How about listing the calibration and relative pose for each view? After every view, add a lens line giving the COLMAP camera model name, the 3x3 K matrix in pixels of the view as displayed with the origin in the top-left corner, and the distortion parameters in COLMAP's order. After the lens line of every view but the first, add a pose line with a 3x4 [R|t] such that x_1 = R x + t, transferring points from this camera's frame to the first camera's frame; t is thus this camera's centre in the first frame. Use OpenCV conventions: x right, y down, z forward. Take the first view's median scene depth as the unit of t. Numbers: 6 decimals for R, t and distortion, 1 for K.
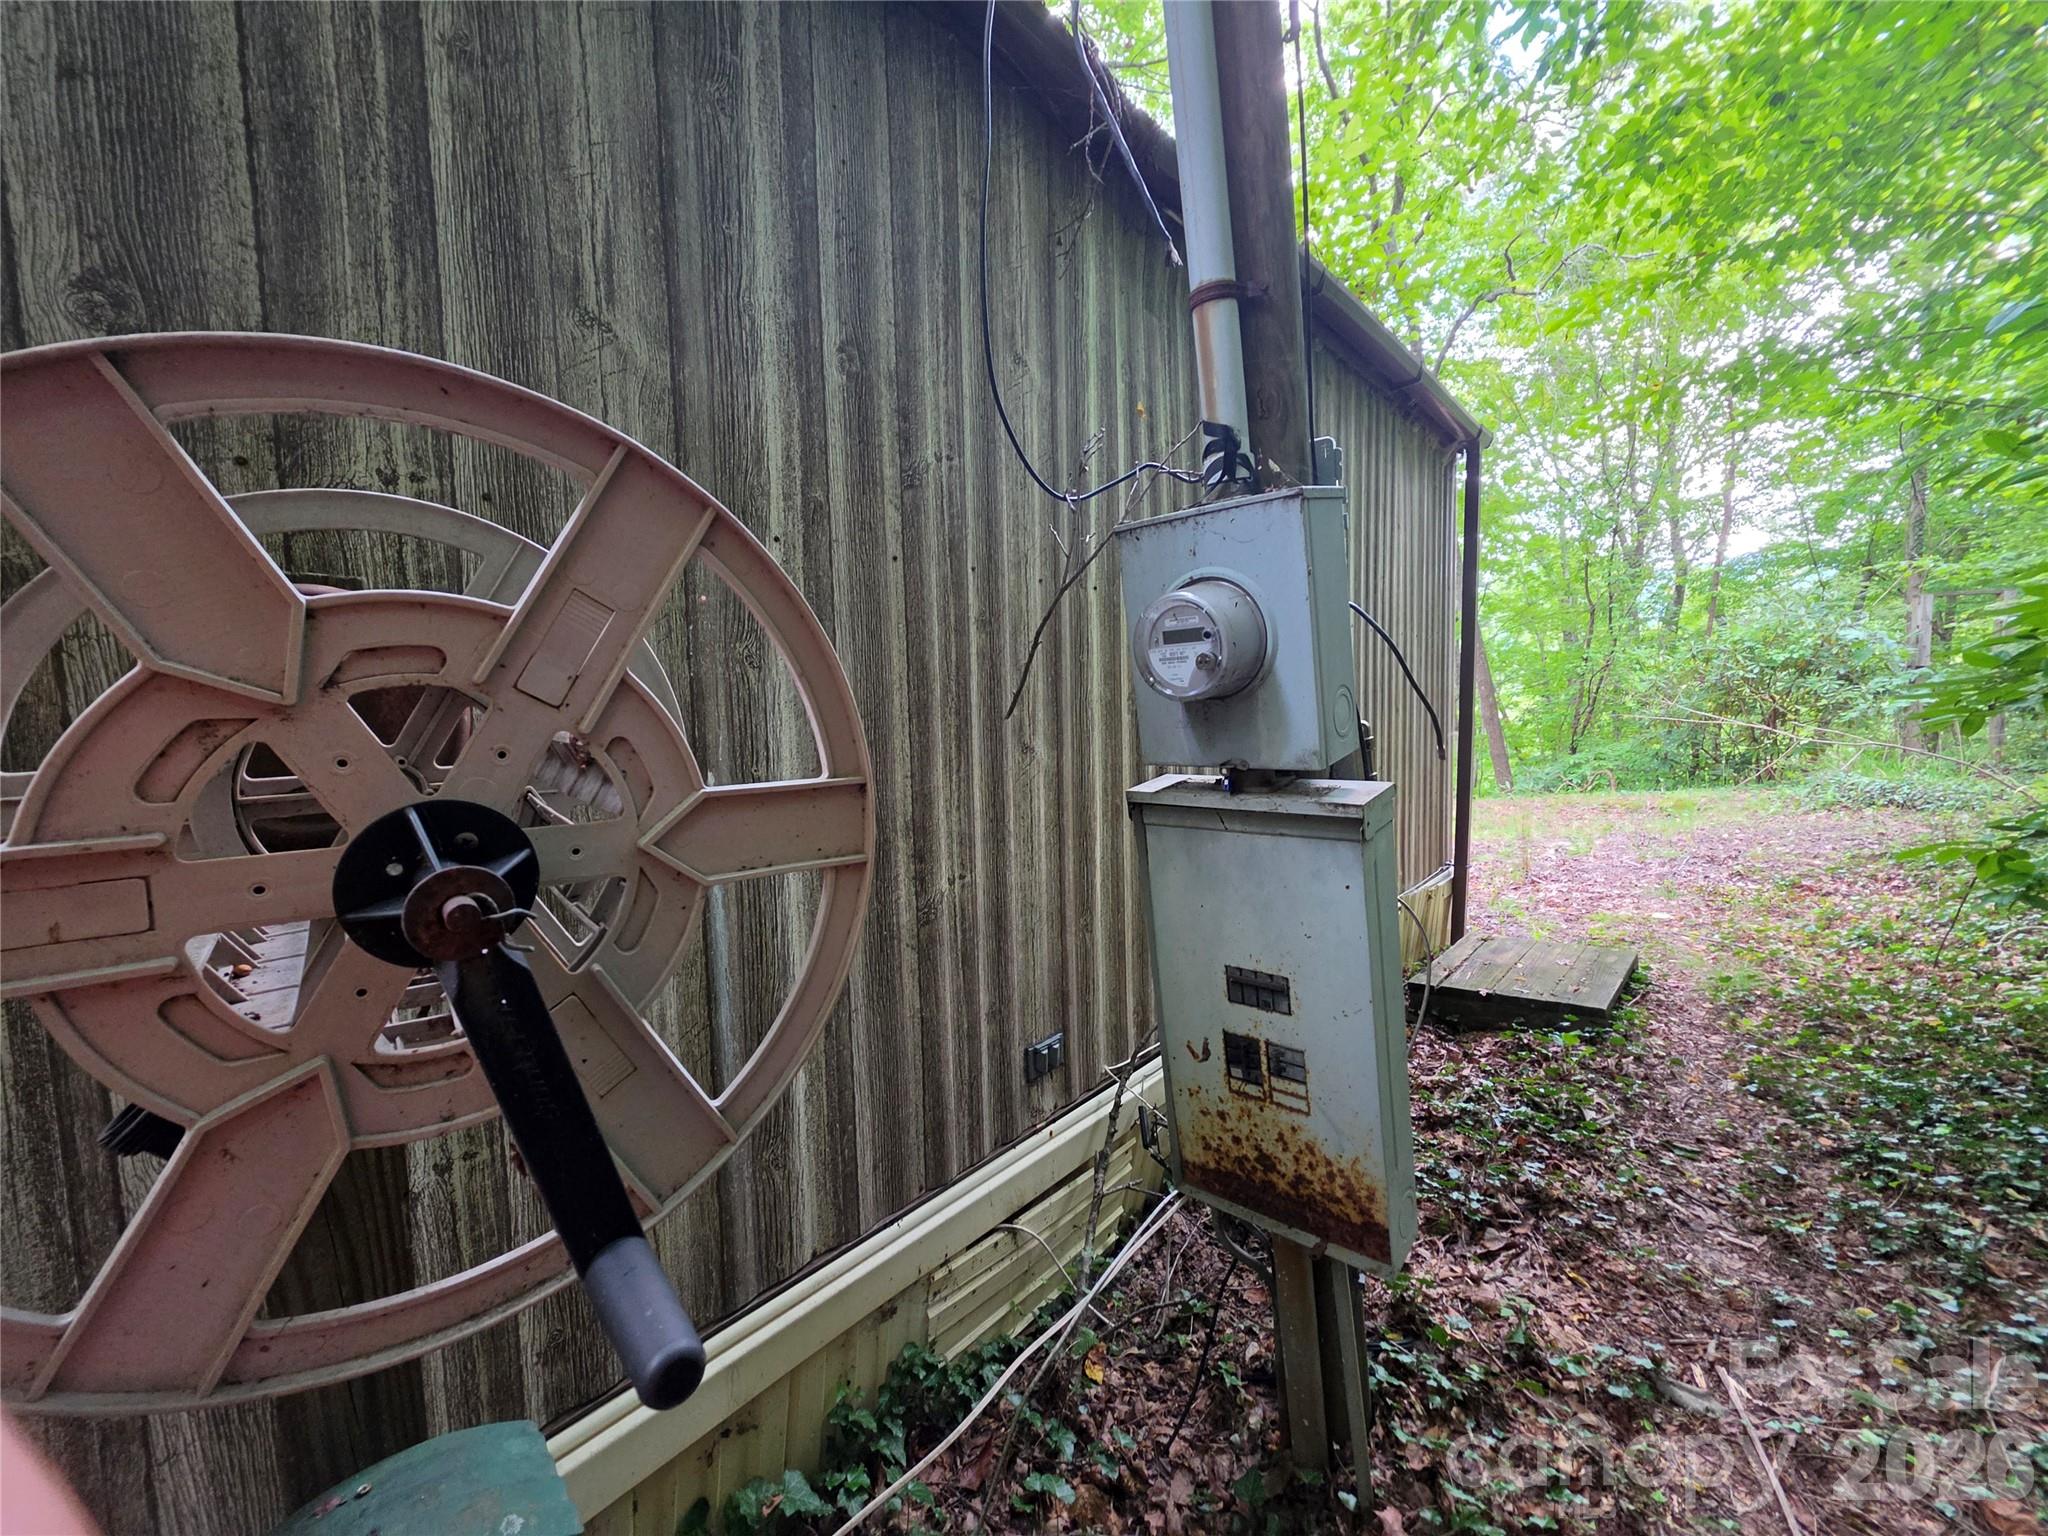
lens RADIAL K [[830.7, 0, 1017.8], [0, 830.7, 761.0], [0, 0, 1]] dist [0.003637, 0.000453]
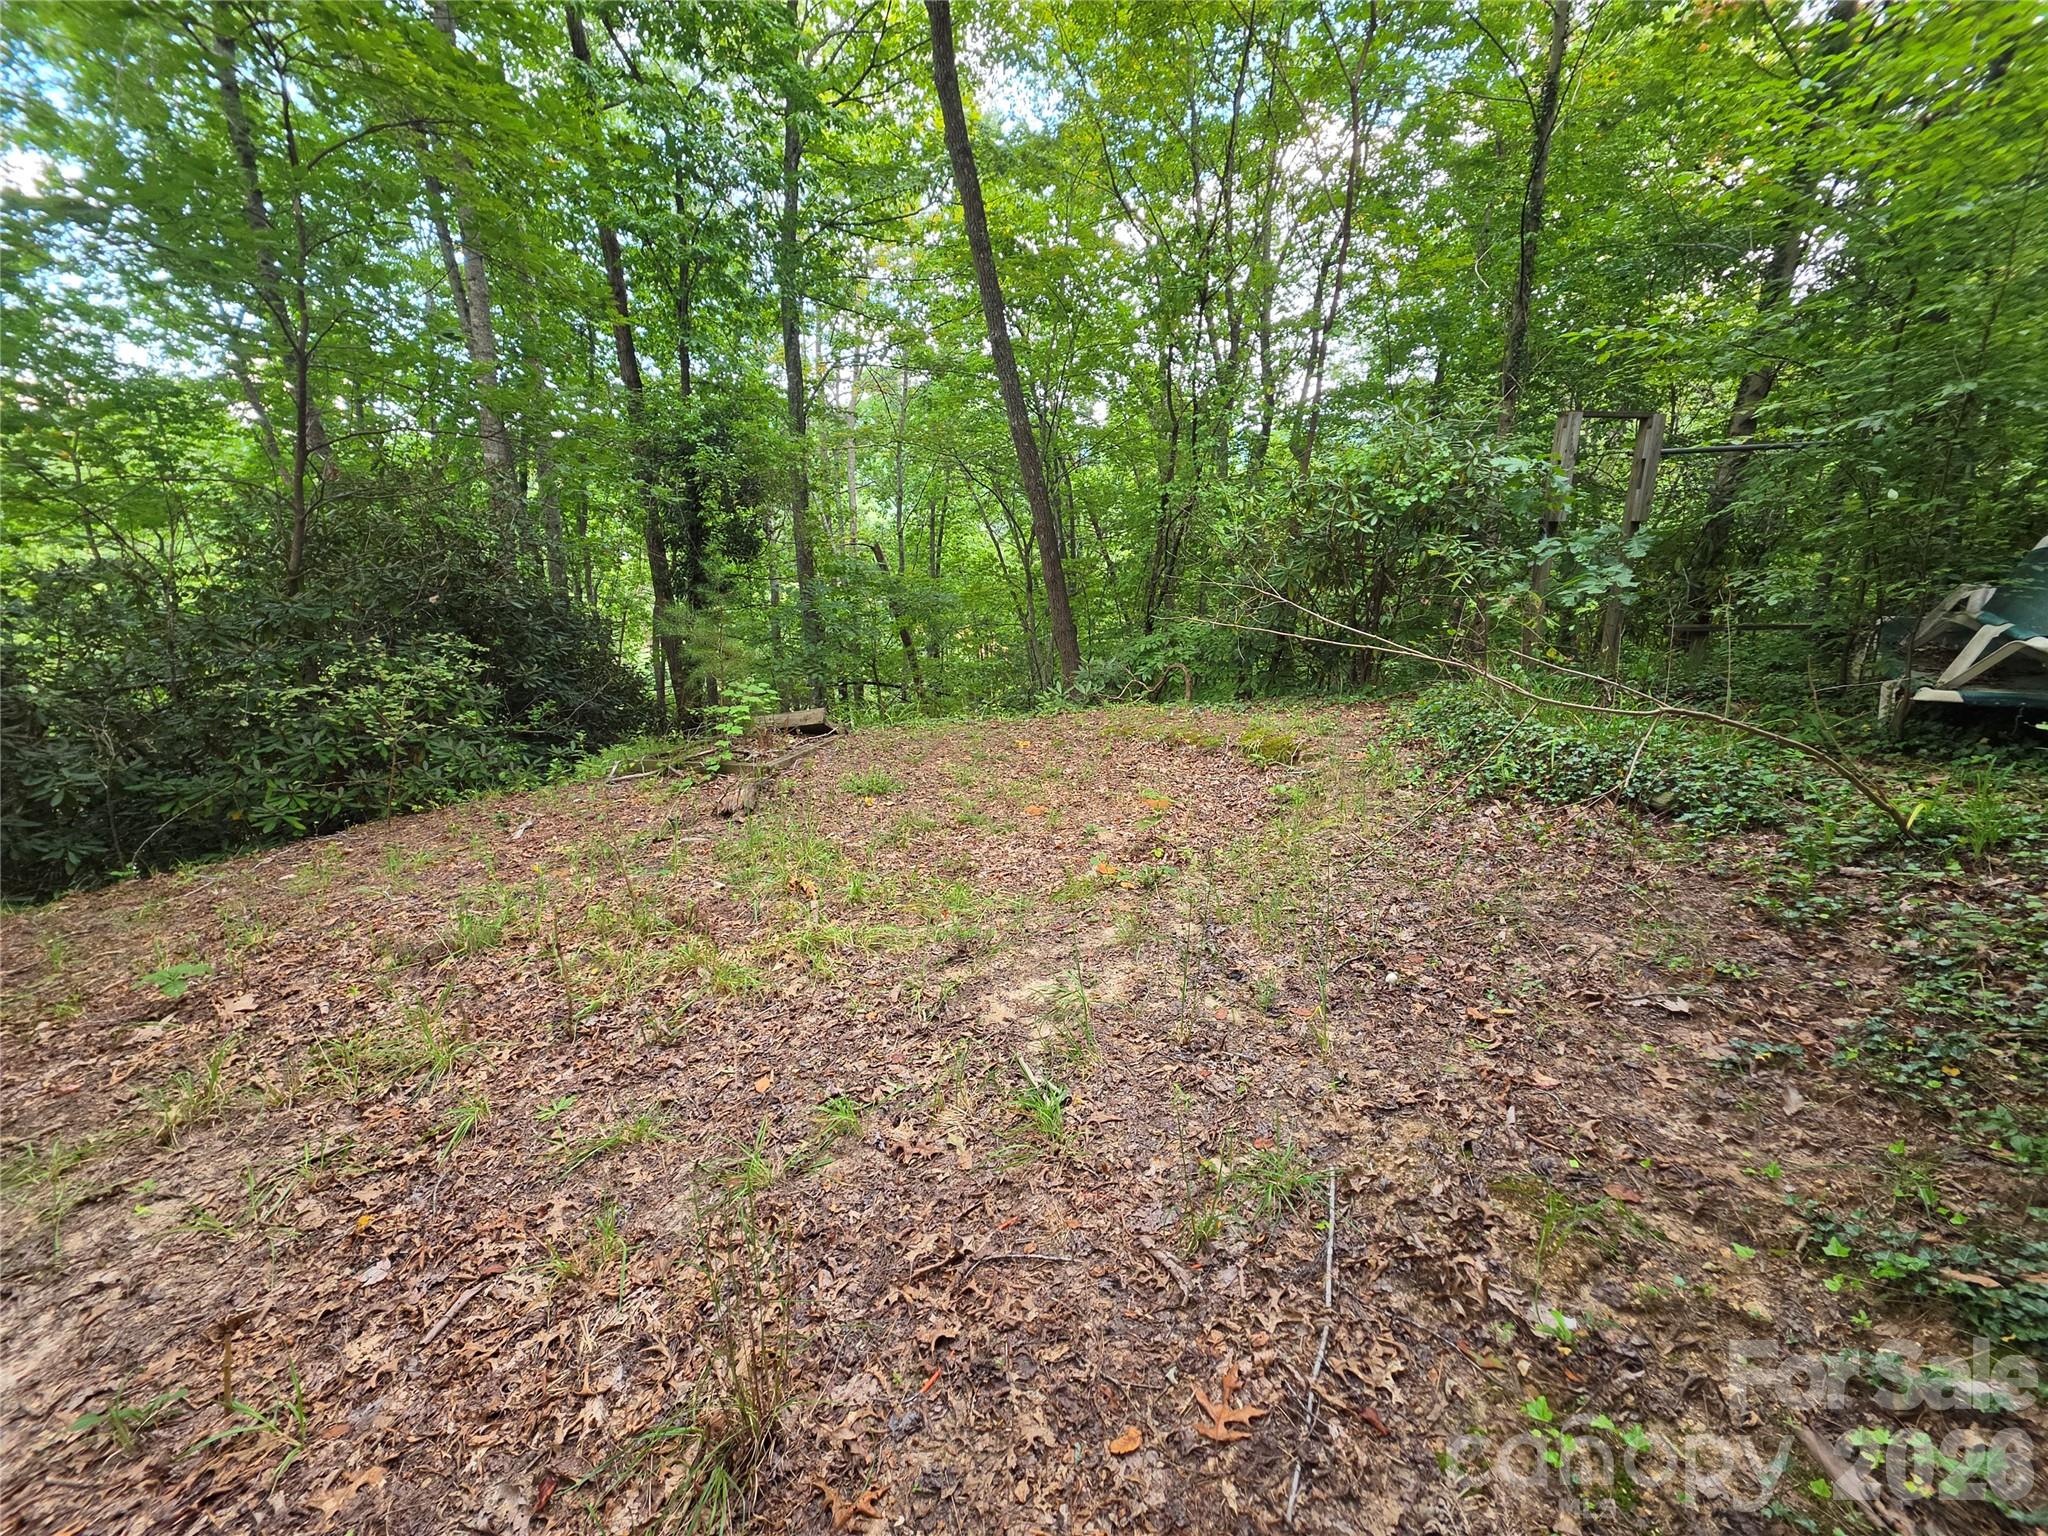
lens RADIAL K [[830.7, 0, 1017.8], [0, 830.7, 761.0], [0, 0, 1]] dist [0.003637, 0.000453]
pose [[0.919837, -0.083806, 0.383245, 0.341952], [0.011806, 0.982386, 0.186488, -0.045941], [-0.392123, -0.167014, 0.904625, 0.454900]]
